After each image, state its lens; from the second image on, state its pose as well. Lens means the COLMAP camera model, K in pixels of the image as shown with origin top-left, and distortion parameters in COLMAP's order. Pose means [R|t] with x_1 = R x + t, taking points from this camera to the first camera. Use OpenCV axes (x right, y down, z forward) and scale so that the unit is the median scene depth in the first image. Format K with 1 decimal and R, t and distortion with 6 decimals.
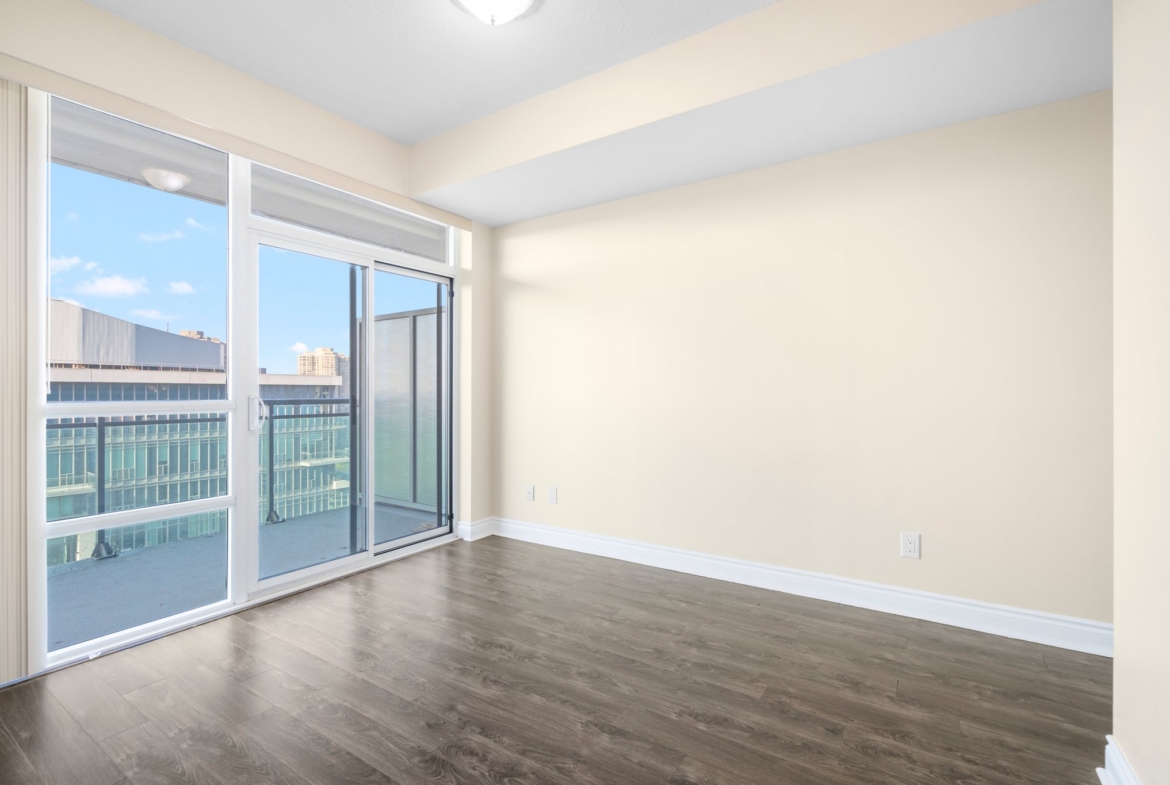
lens RADIAL K [[531.3, 0, 579.2], [0, 531.3, 385.0], [0, 0, 1]] dist [-0.011072, 0.003804]
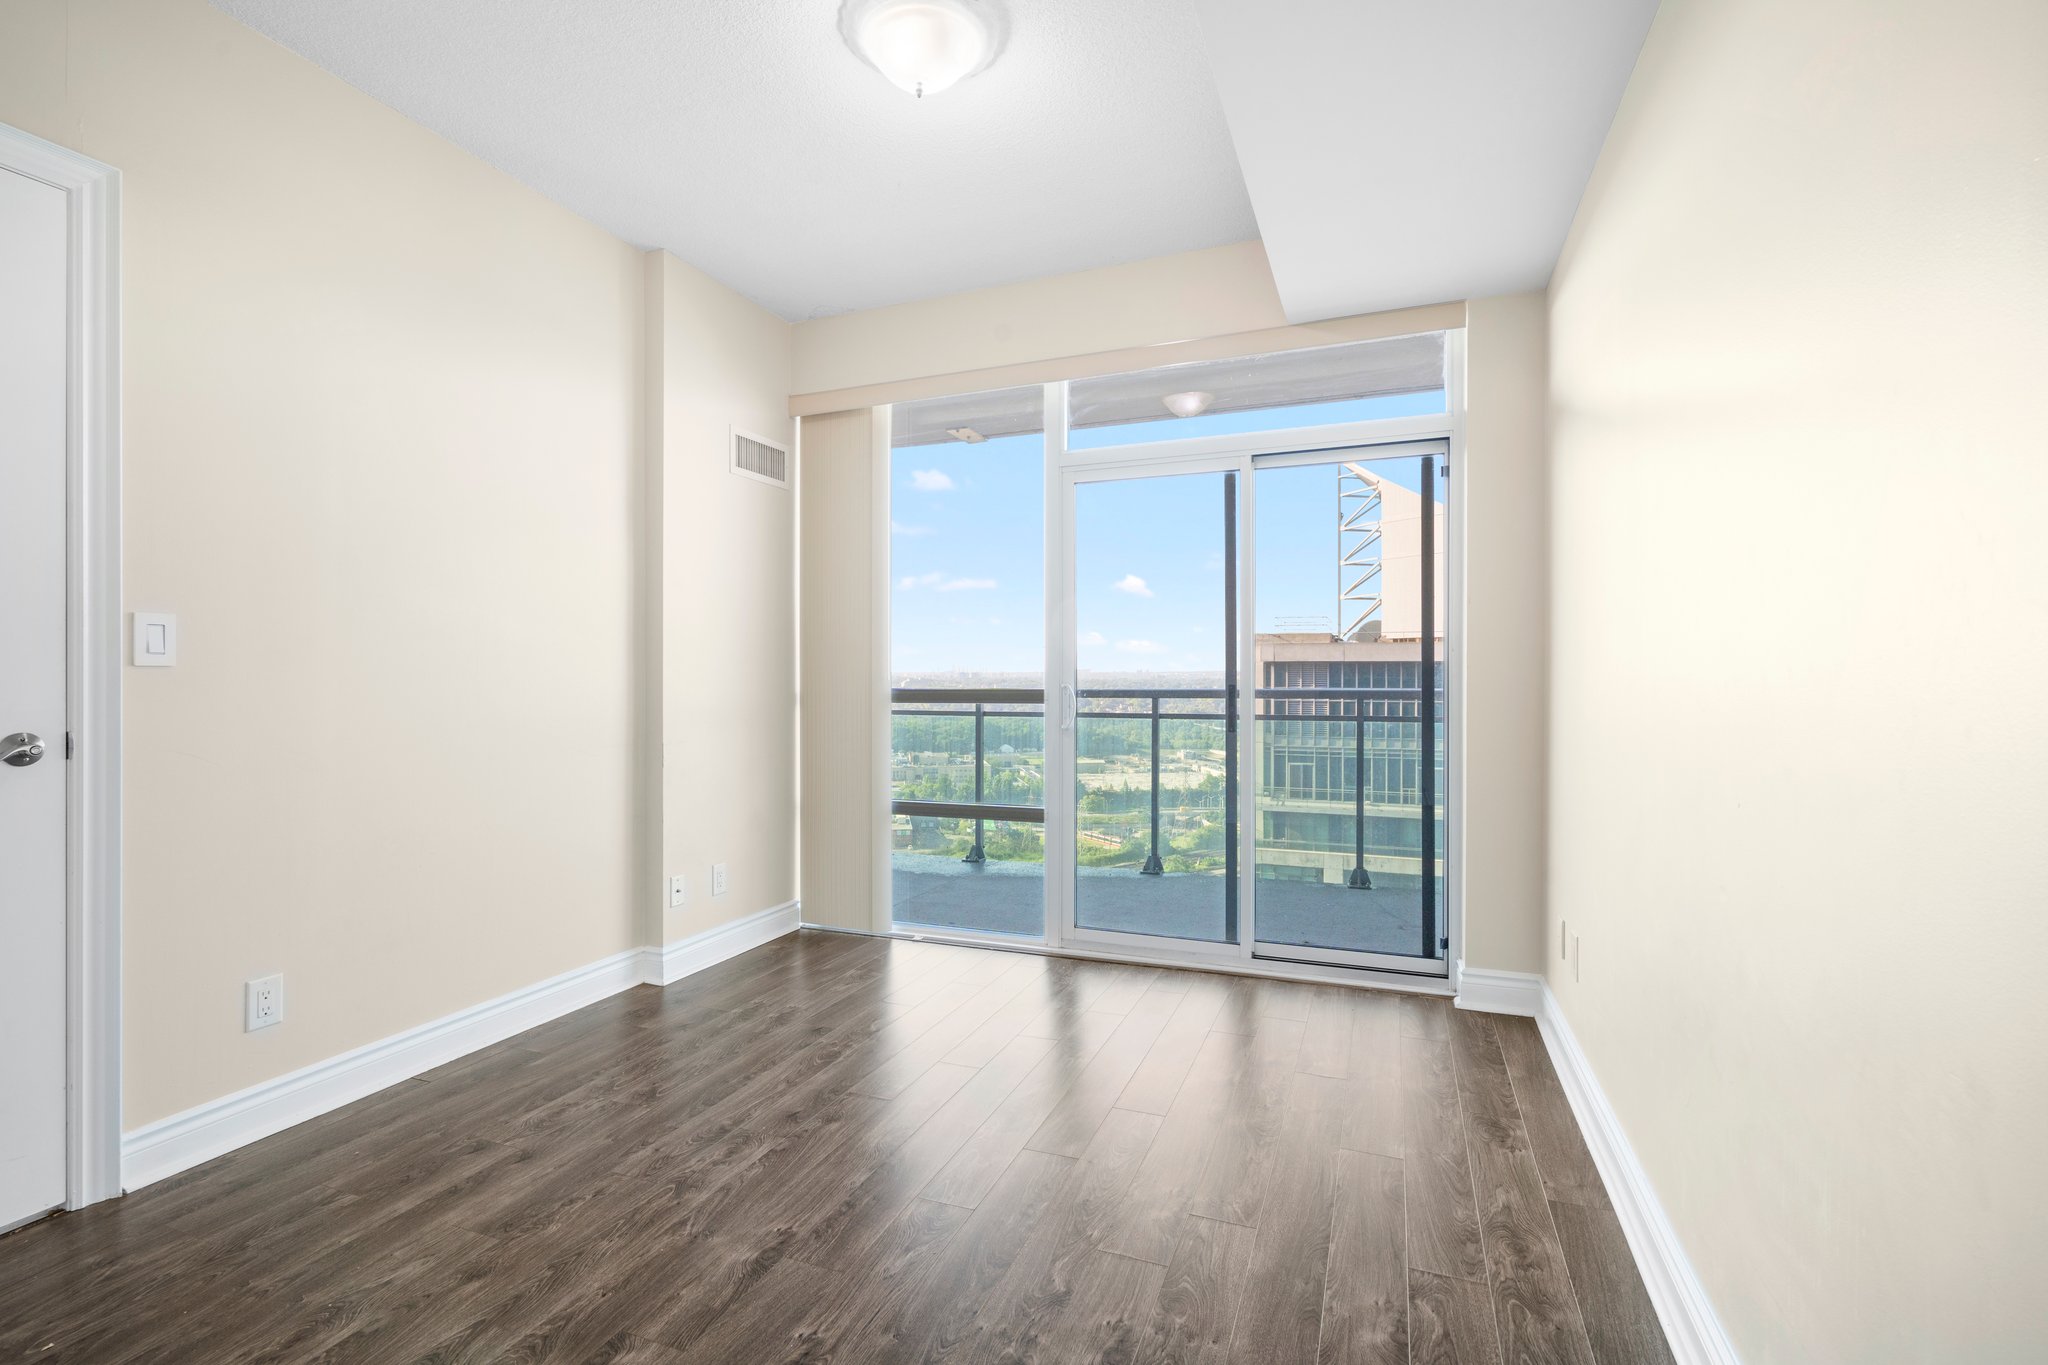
lens RADIAL K [[930.0, 0, 1034.1], [0, 930.0, 677.9], [0, 0, 1]] dist [-0.011072, 0.003804]
pose [[0.210229, 0.003378, -0.977646, 0.627666], [0.013822, 0.999884, 0.006427, 0.000417], [0.977554, -0.014864, 0.210158, 0.601567]]
